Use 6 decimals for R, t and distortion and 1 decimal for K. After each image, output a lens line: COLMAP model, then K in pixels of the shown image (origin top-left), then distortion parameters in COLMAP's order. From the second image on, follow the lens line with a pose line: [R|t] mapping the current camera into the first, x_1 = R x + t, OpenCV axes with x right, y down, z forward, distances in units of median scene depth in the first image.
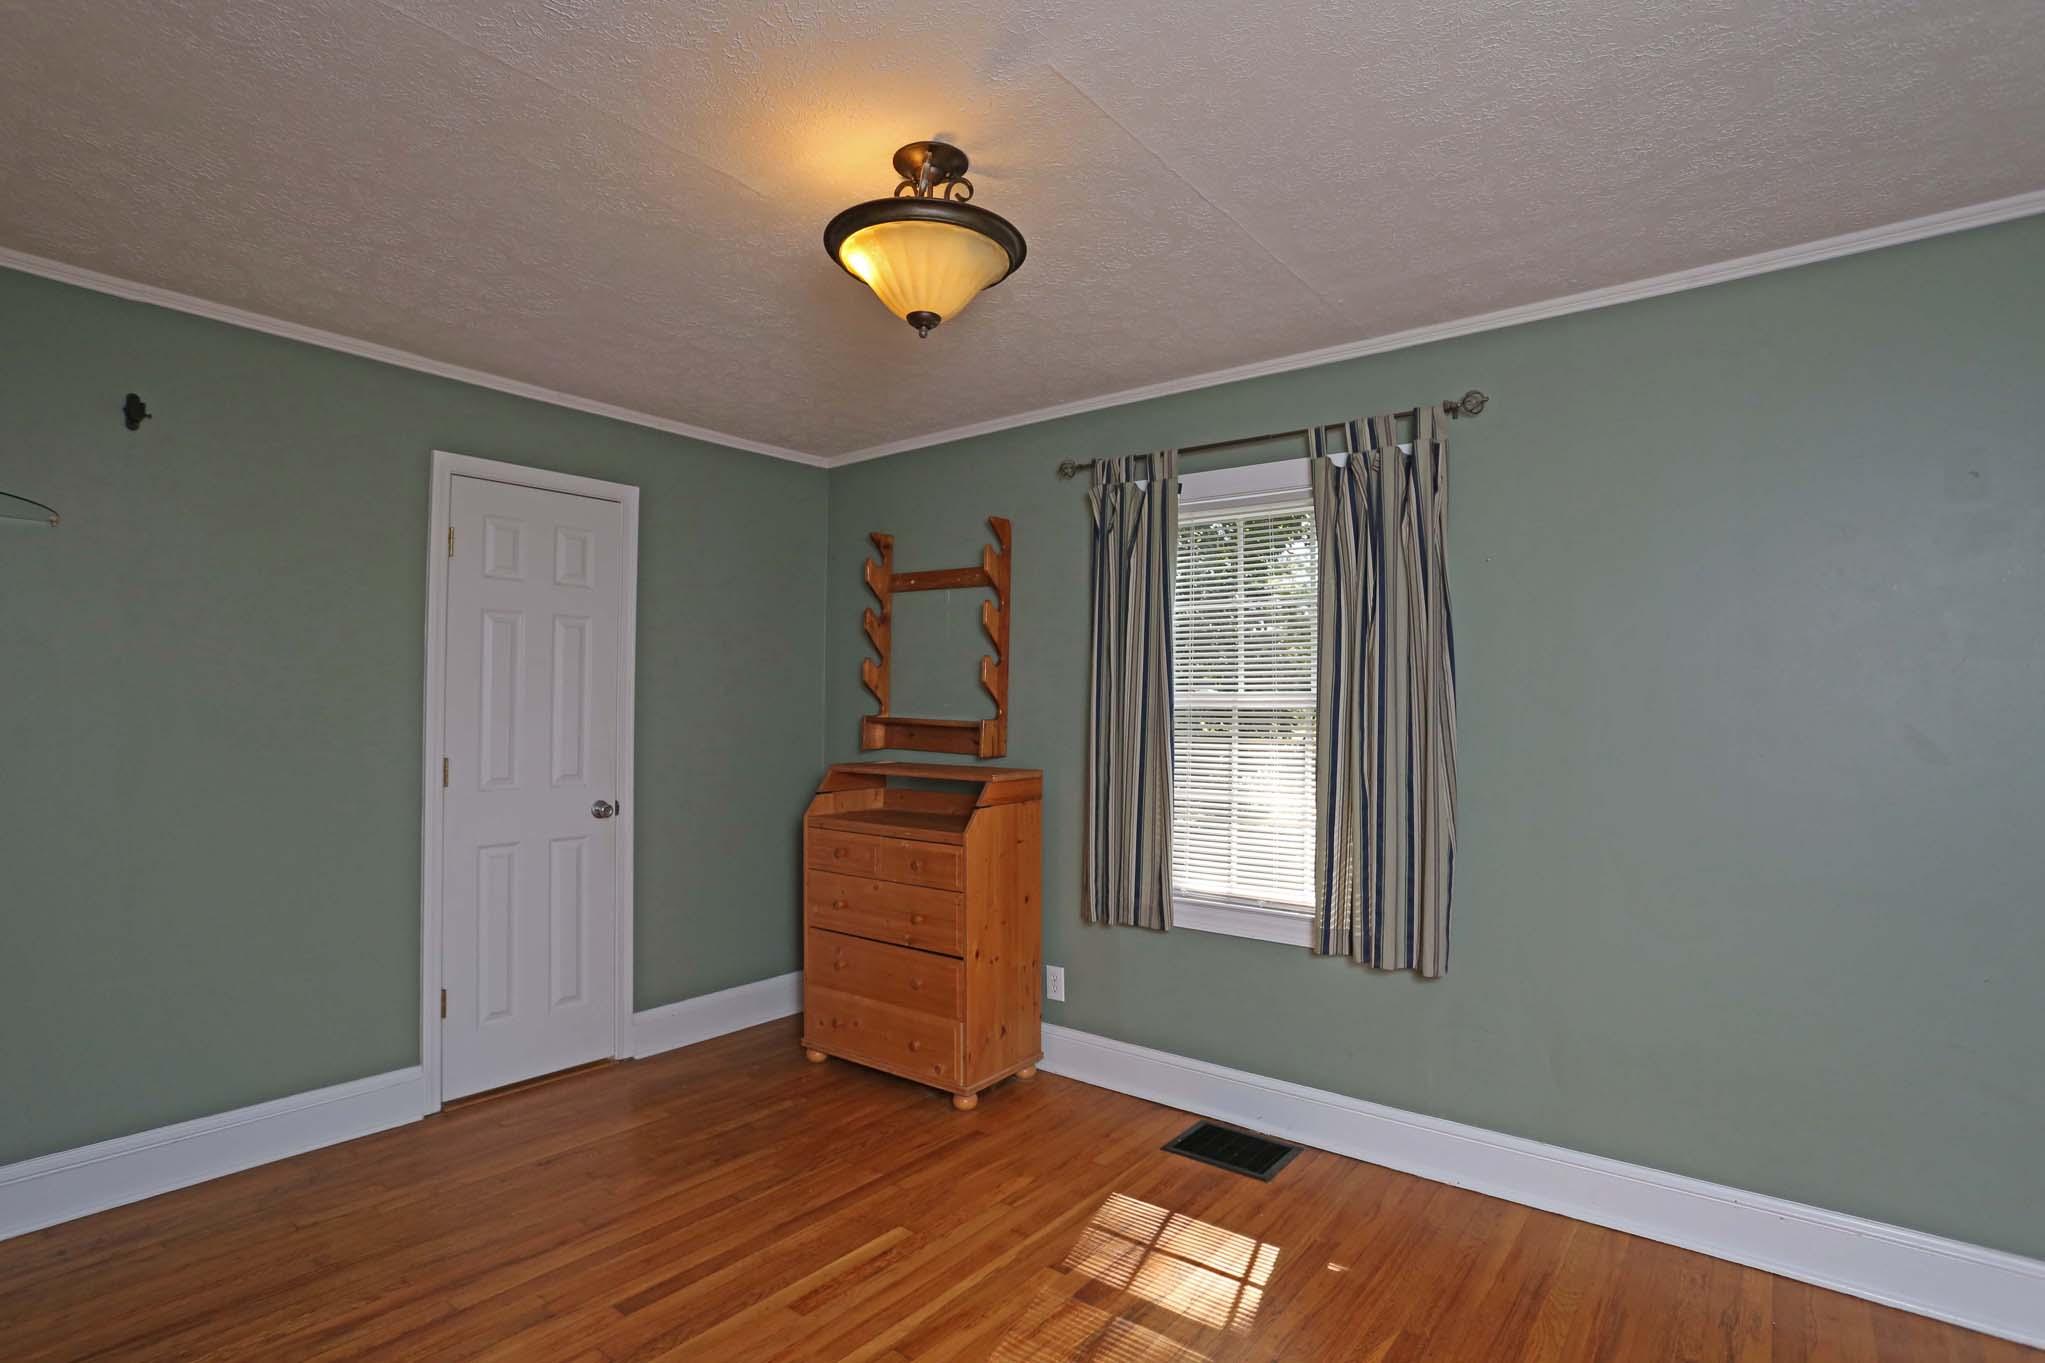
lens RADIAL K [[997.2, 0, 1017.2], [0, 997.2, 679.0], [0, 0, 1]] dist [-0.057632, 0.020773]
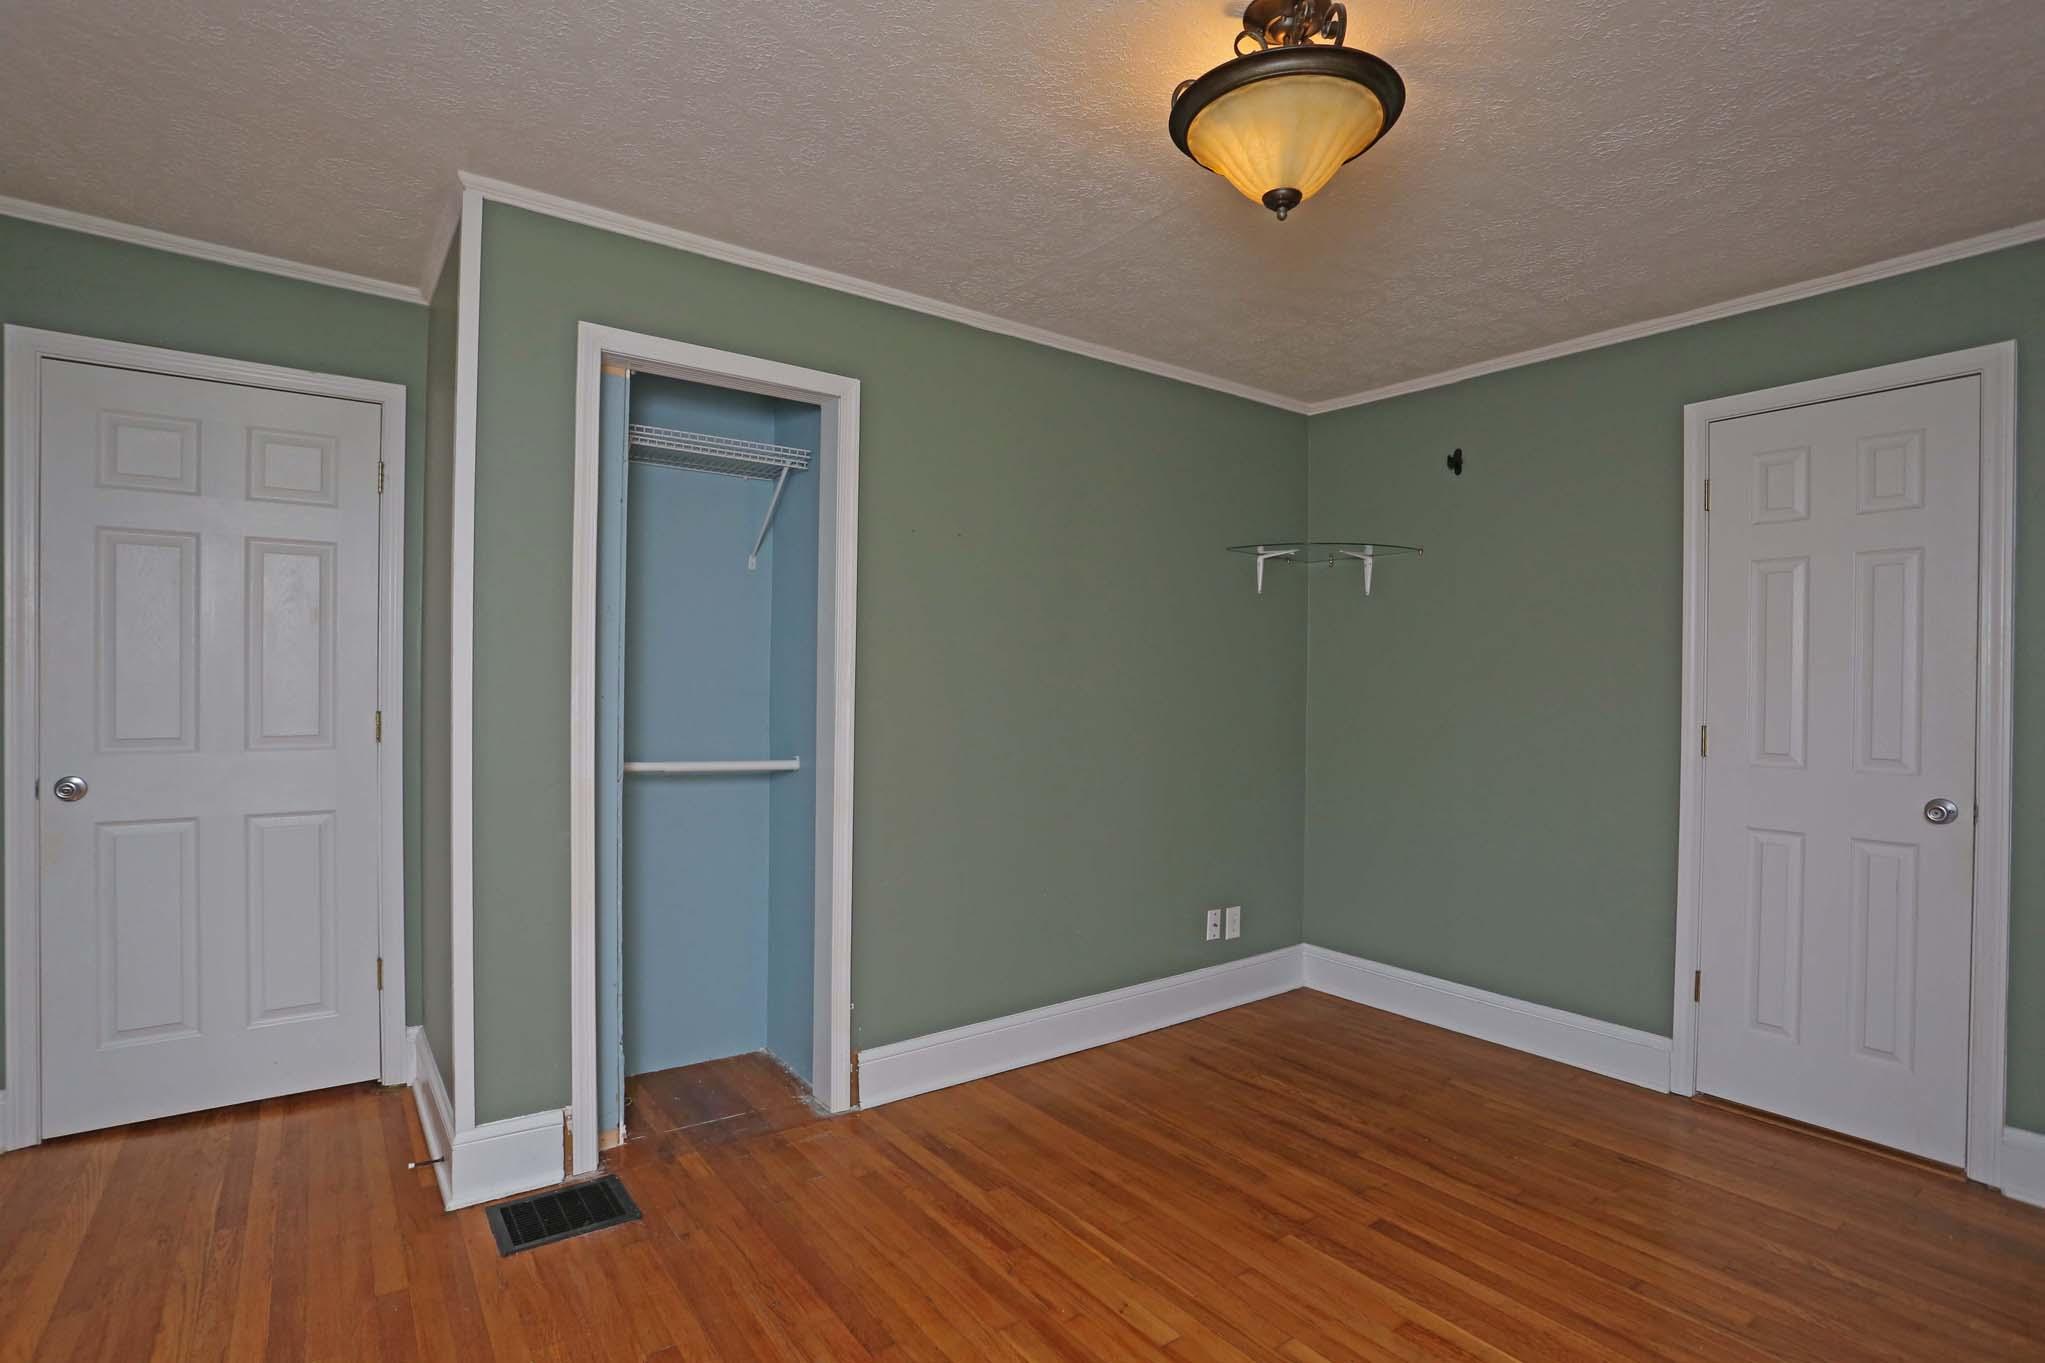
lens RADIAL K [[997.2, 0, 1013.7], [0, 997.2, 691.0], [0, 0, 1]] dist [-0.057632, 0.020773]
pose [[-0.271640, -0.010094, -0.962346, 0.552163], [0.012300, 0.999827, -0.013959, 0.056962], [0.962320, -0.015628, -0.271469, 0.686996]]
